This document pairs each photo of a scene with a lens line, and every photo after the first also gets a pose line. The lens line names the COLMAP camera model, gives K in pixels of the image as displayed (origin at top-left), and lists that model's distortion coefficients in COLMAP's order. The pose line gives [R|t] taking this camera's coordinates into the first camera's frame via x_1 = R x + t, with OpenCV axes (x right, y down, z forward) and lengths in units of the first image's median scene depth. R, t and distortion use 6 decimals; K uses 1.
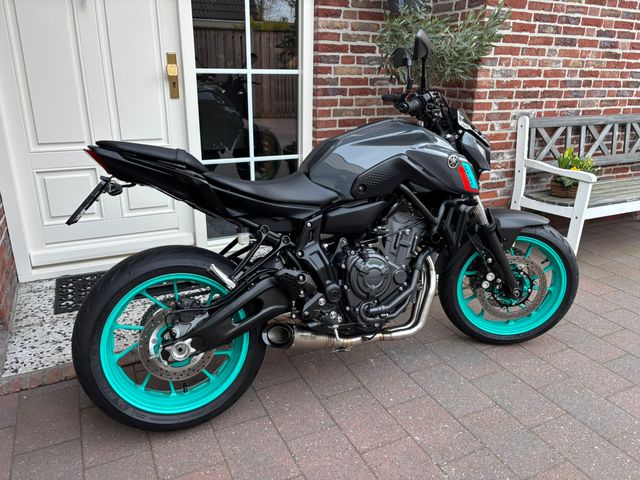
lens RADIAL K [[495.2, 0, 324.7], [0, 495.2, 240.4], [0, 0, 1]] dist [0.027883, -0.044545]
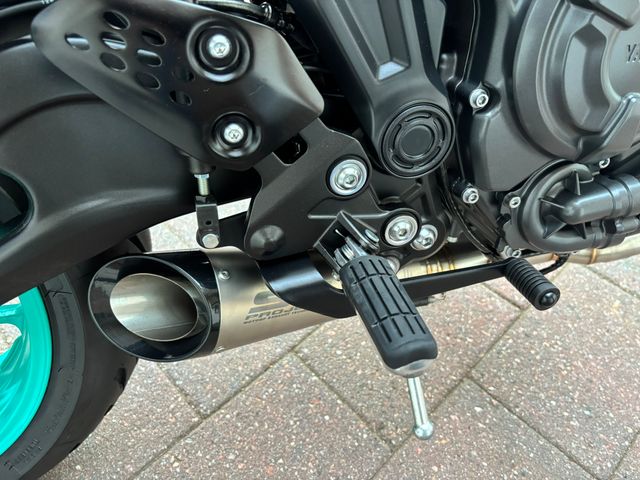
lens RADIAL K [[495.2, 0, 324.0], [0, 495.2, 235.5], [0, 0, 1]] dist [0.027883, -0.044545]
pose [[0.993041, 0.054772, -0.104256, 0.003612], [-0.002639, 0.895392, 0.445270, 0.032074], [0.117739, -0.441897, 0.889306, 0.452748]]
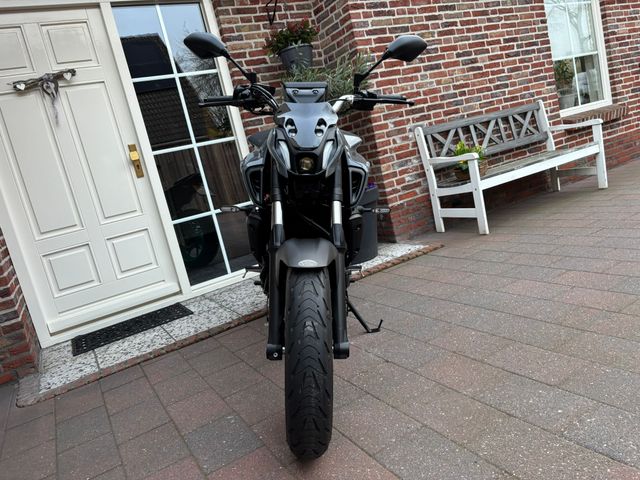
lens RADIAL K [[495.2, 0, 328.0], [0, 495.2, 235.9], [0, 0, 1]] dist [0.027883, -0.044545]
pose [[0.968409, -0.248219, 0.023907, 0.088134], [0.248301, 0.950966, -0.184420, 0.195540], [0.023042, 0.184530, 0.982557, -0.198107]]
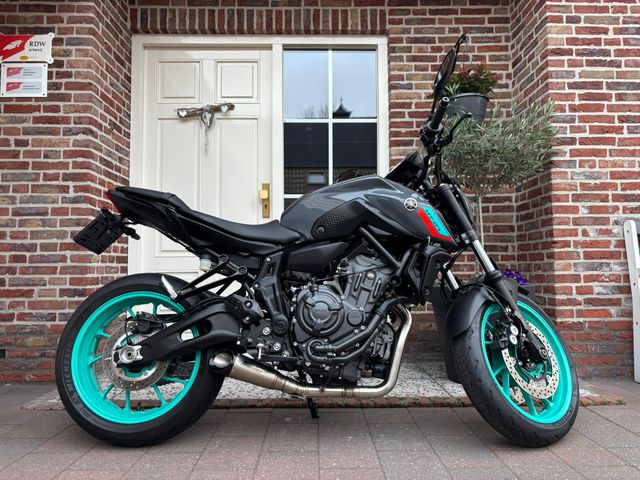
lens RADIAL K [[495.2, 0, 311.9], [0, 495.2, 235.8], [0, 0, 1]] dist [0.027883, -0.044545]
pose [[0.897045, -0.053767, -0.438656, 0.298476], [-0.125938, 0.920317, -0.370347, 0.172163], [0.423615, 0.387461, 0.818794, 0.072488]]
